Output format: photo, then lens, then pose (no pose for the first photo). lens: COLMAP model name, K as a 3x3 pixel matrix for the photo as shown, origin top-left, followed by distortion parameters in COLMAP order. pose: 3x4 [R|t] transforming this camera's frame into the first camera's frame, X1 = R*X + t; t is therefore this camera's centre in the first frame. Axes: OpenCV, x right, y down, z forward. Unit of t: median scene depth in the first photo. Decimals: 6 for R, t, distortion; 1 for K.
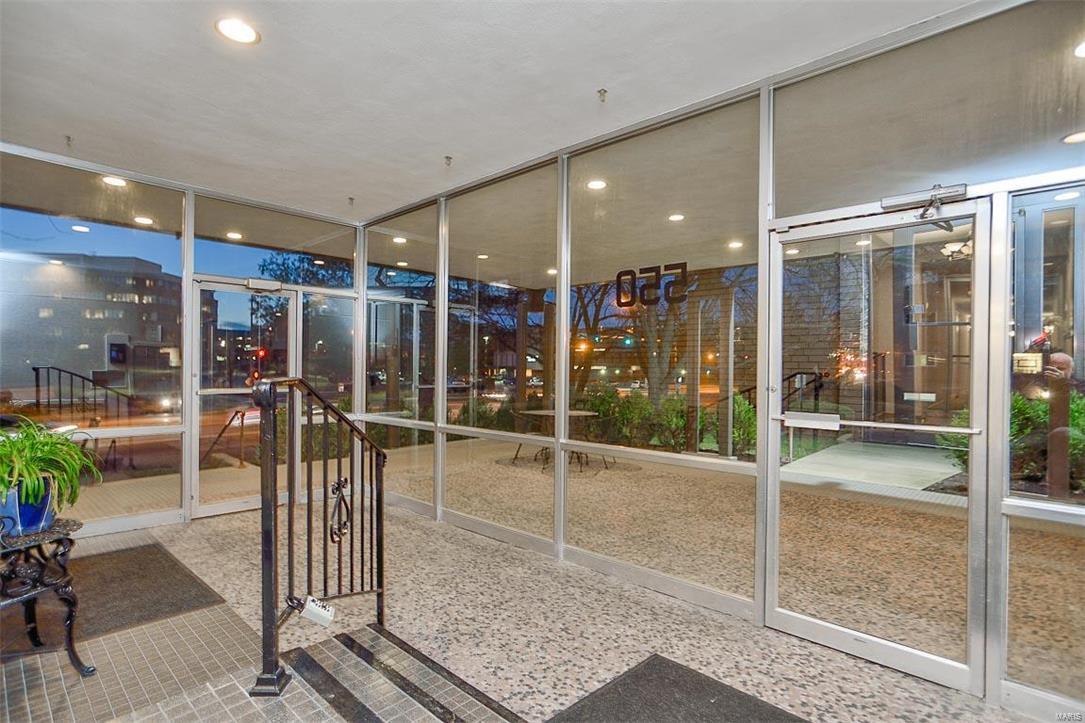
lens RADIAL K [[547.6, 0, 546.9], [0, 547.6, 367.0], [0, 0, 1]] dist [-0.015950, 0.011403]
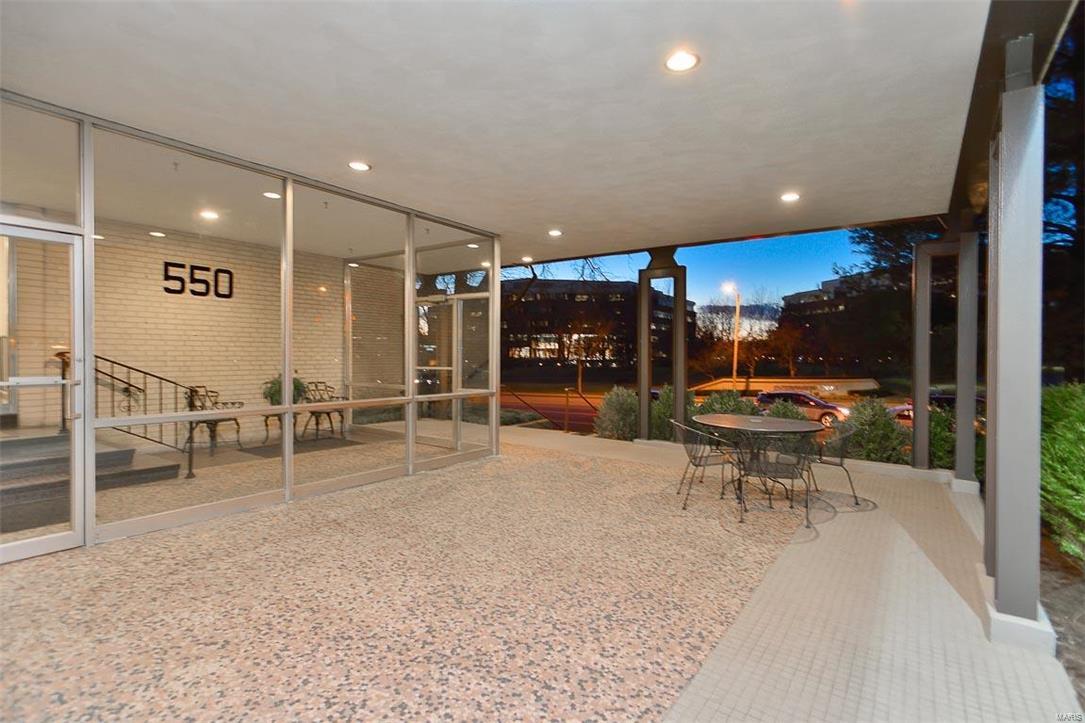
lens RADIAL K [[547.6, 0, 546.7], [0, 547.6, 359.2], [0, 0, 1]] dist [-0.015950, 0.011403]
pose [[0.103805, -0.004134, -0.994589, 1.295772], [-0.003353, 0.999984, -0.004507, 0.024973], [0.994592, 0.003803, 0.103789, 1.409244]]
